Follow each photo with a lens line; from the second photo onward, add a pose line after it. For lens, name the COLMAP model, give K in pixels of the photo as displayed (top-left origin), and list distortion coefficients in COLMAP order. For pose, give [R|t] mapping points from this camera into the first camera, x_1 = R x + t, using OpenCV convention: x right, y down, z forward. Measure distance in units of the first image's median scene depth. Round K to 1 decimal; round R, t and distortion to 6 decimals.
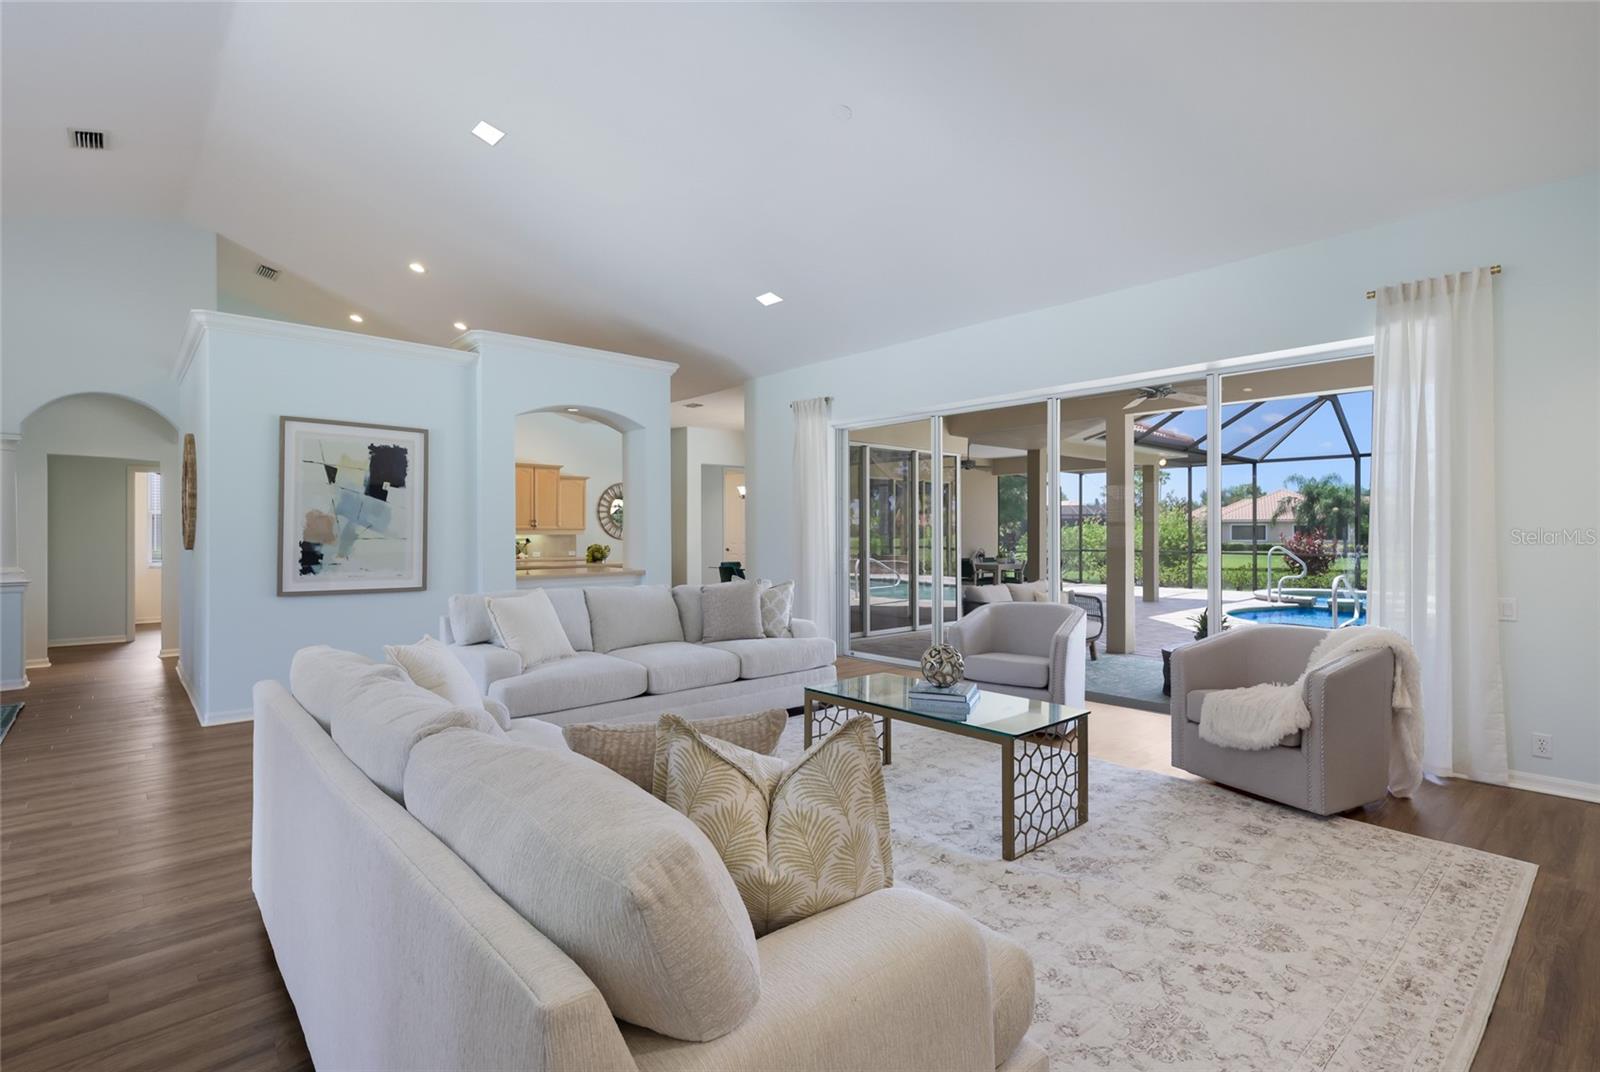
lens RADIAL K [[765.6, 0, 798.5], [0, 765.6, 529.8], [0, 0, 1]] dist [0.016340, -0.001334]
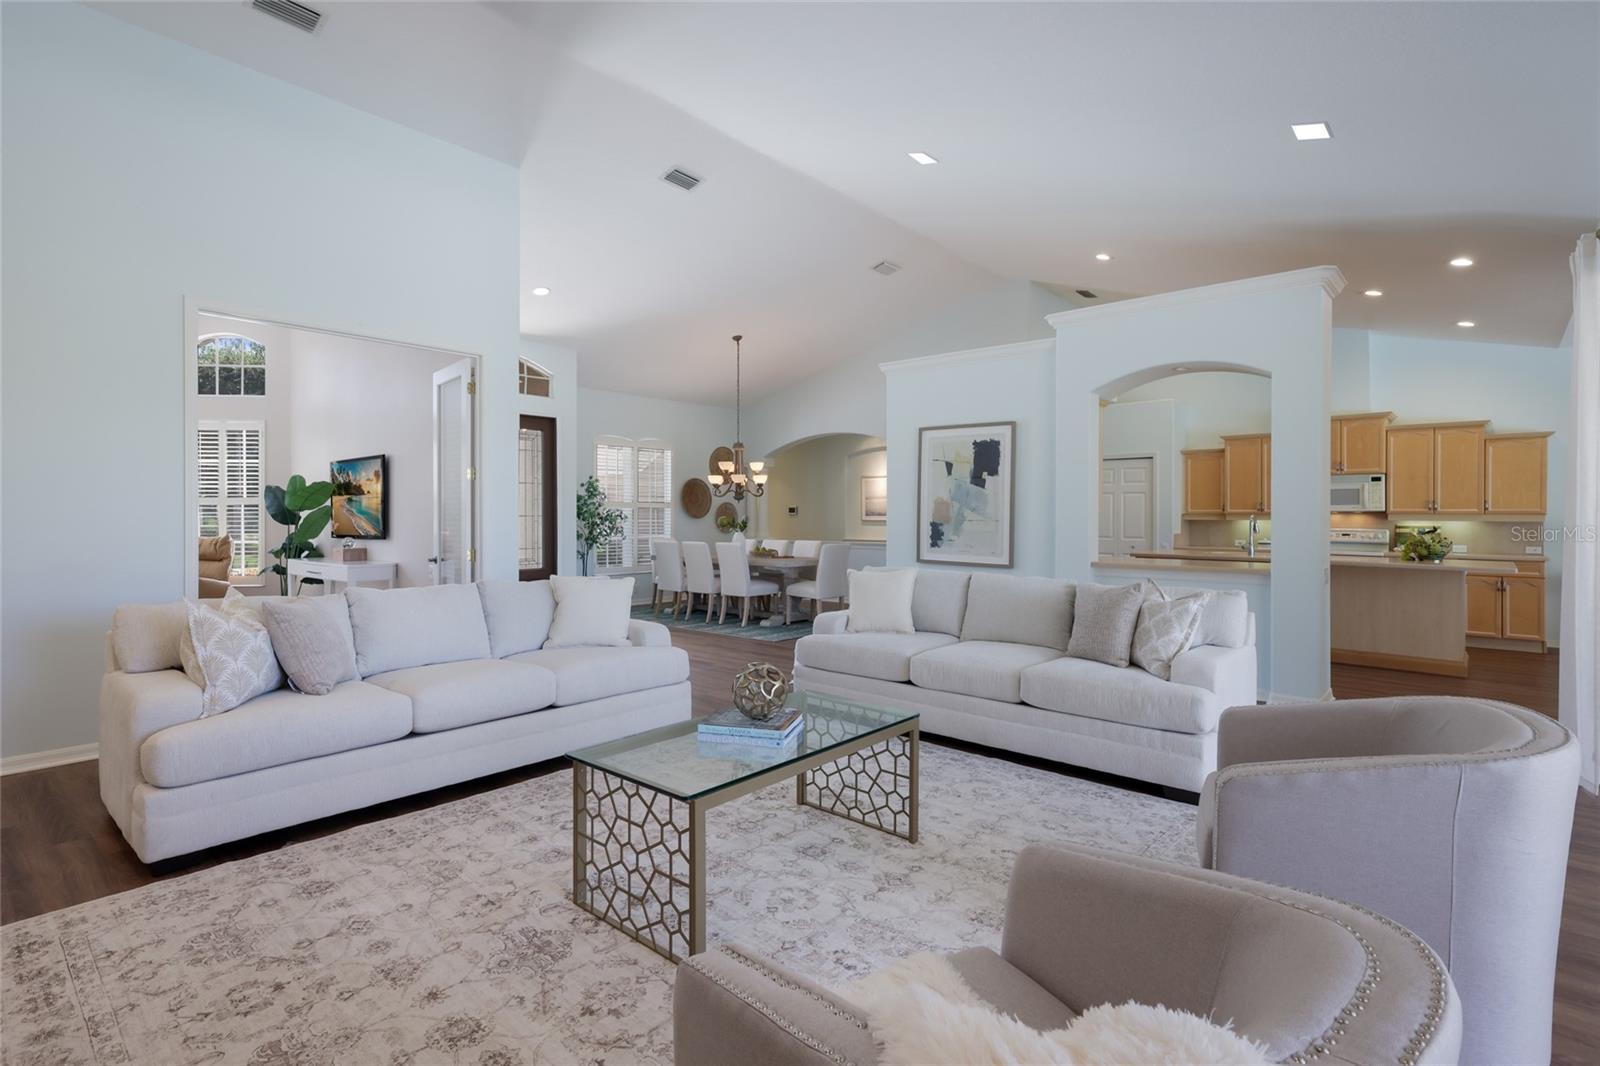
lens RADIAL K [[765.6, 0, 789.8], [0, 765.6, 514.1], [0, 0, 1]] dist [0.016340, -0.001334]
pose [[0.112421, 0.001352, -0.993660, 0.607083], [-0.002637, 0.999996, 0.001063, 0.001407], [0.993657, 0.002501, 0.112424, 0.605529]]
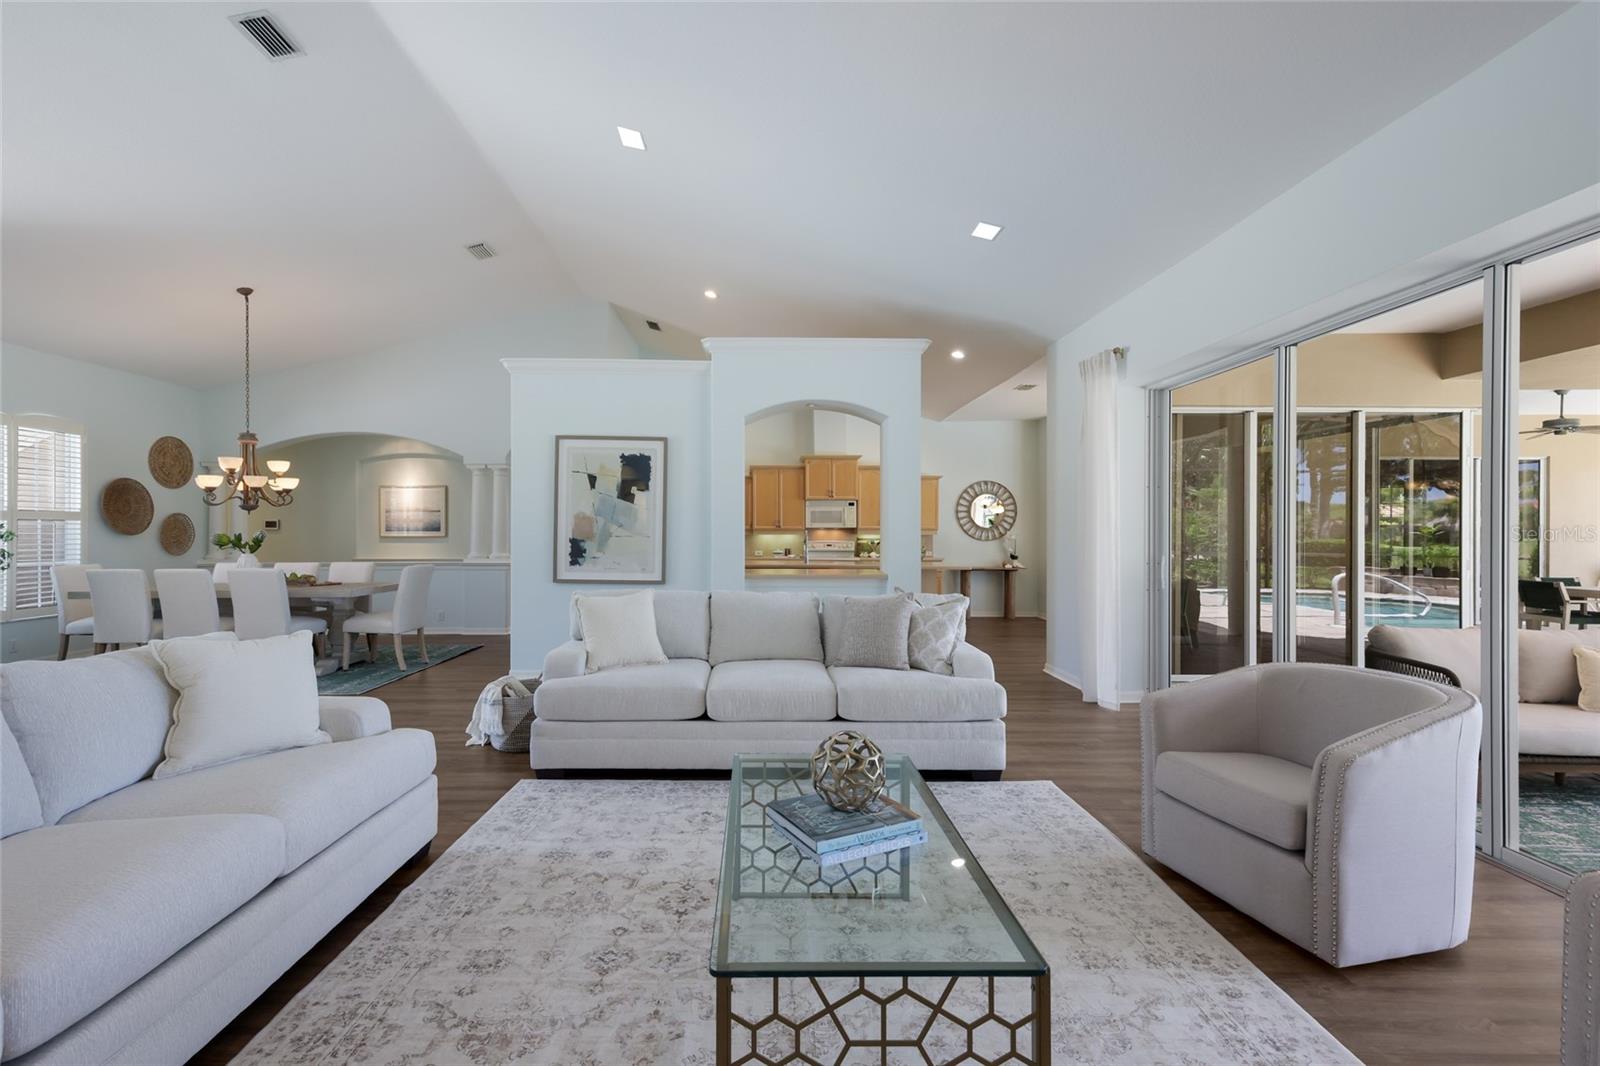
lens RADIAL K [[700.1, 0, 765.6], [0, 700.1, 536.6], [0, 0, 1]] dist [0.010729, -0.000870]
pose [[0.750976, 0.009308, -0.660264, 0.306225], [-0.003976, 0.999946, 0.009575, 0.001021], [0.660318, -0.004566, 0.750972, 0.369261]]
